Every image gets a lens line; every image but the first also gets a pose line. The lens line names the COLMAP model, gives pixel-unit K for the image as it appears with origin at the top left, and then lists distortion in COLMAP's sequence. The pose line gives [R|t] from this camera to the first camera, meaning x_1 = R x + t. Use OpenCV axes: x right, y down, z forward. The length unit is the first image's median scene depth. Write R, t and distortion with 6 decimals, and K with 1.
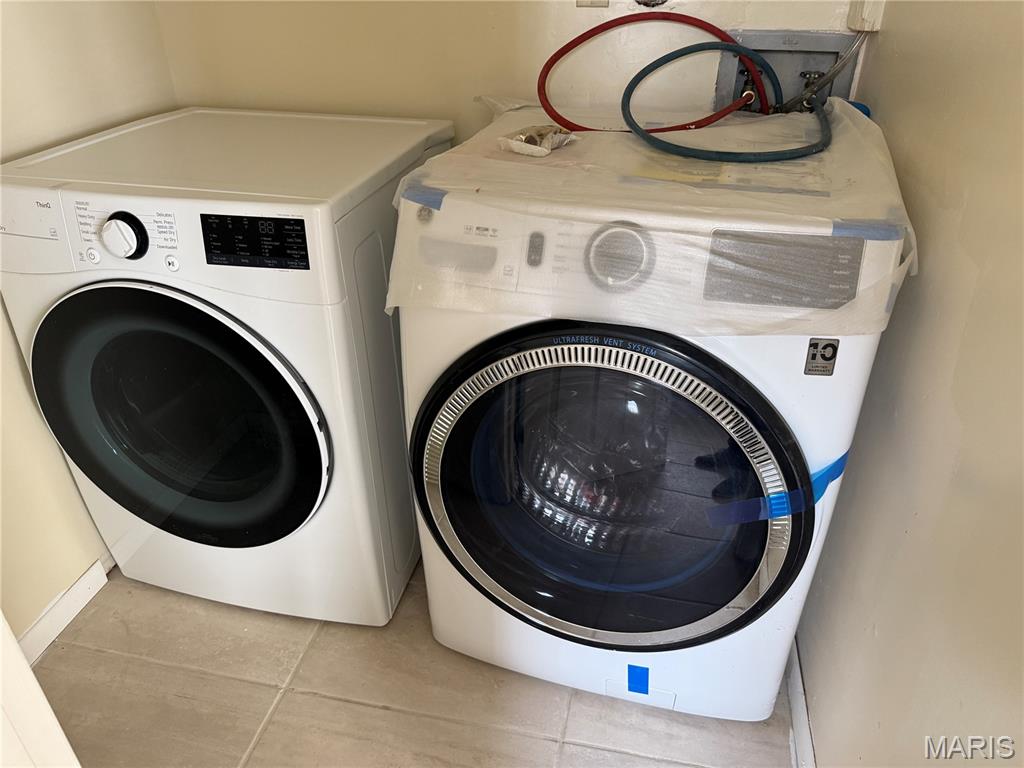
lens RADIAL K [[715.2, 0, 511.2], [0, 715.2, 390.1], [0, 0, 1]] dist [0.044444, -0.070560]
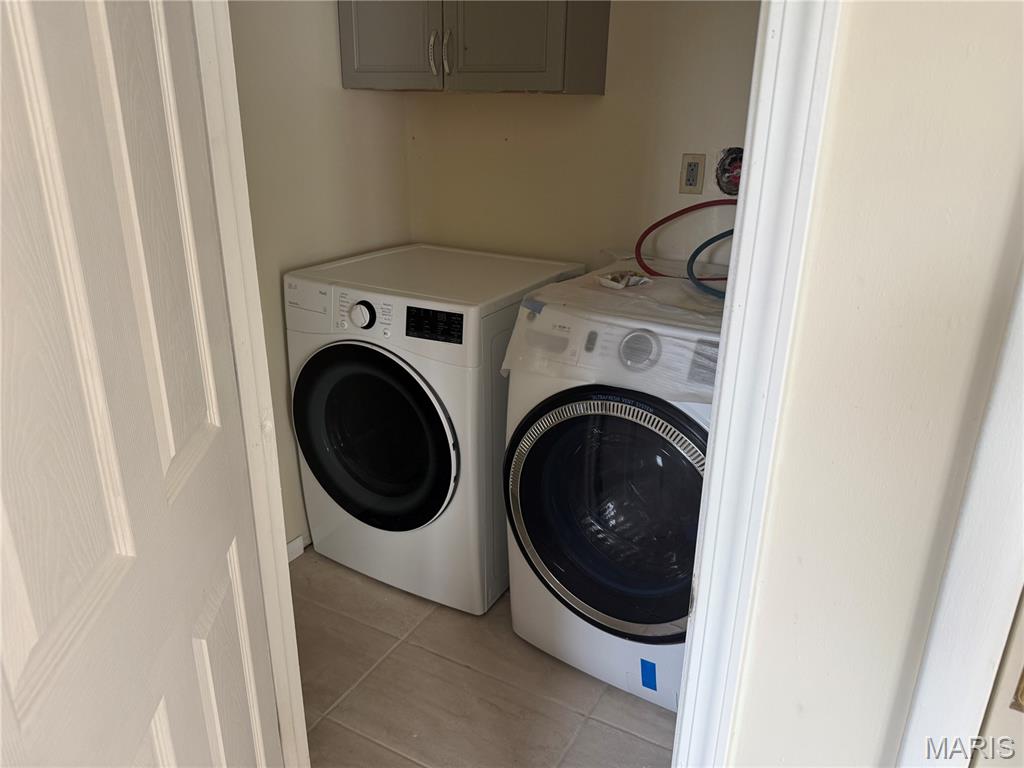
lens RADIAL K [[715.2, 0, 522.1], [0, 715.2, 384.8], [0, 0, 1]] dist [0.044444, -0.070560]
pose [[0.960288, 0.112774, -0.255204, 0.263658], [-0.159124, 0.972700, -0.168924, 0.167609], [0.229187, 0.202824, 0.952017, -0.472312]]
